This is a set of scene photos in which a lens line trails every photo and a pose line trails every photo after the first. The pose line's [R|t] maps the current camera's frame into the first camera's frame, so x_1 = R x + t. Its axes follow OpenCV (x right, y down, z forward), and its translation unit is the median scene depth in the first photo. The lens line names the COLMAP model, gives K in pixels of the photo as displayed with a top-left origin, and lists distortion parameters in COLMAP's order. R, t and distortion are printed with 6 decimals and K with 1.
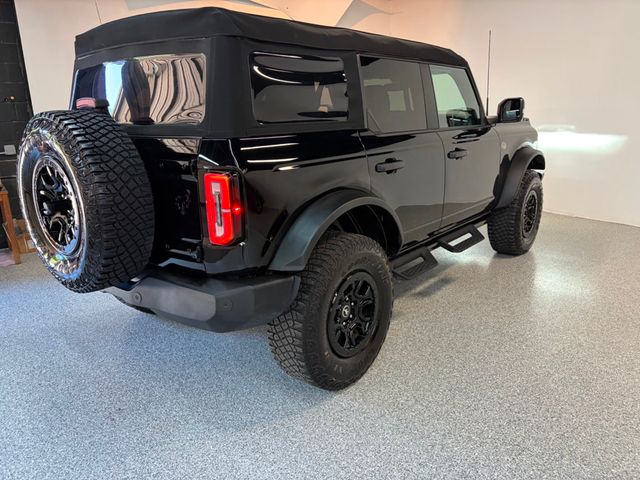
lens RADIAL K [[490.4, 0, 320.8], [0, 490.4, 240.6], [0, 0, 1]] dist [0.015274, -0.010048]
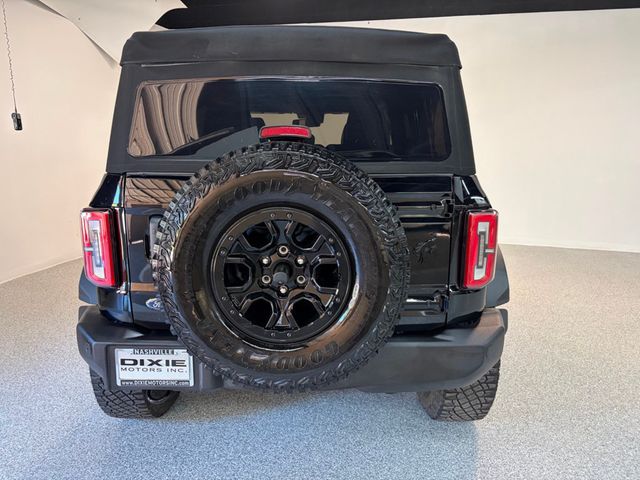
lens RADIAL K [[490.4, 0, 324.1], [0, 490.4, 243.6], [0, 0, 1]] dist [0.015274, -0.010048]
pose [[0.777182, -0.106507, 0.620197, -0.921123], [0.140424, 0.990074, -0.005943, -0.102817], [-0.613407, 0.091710, 0.784424, 0.407342]]
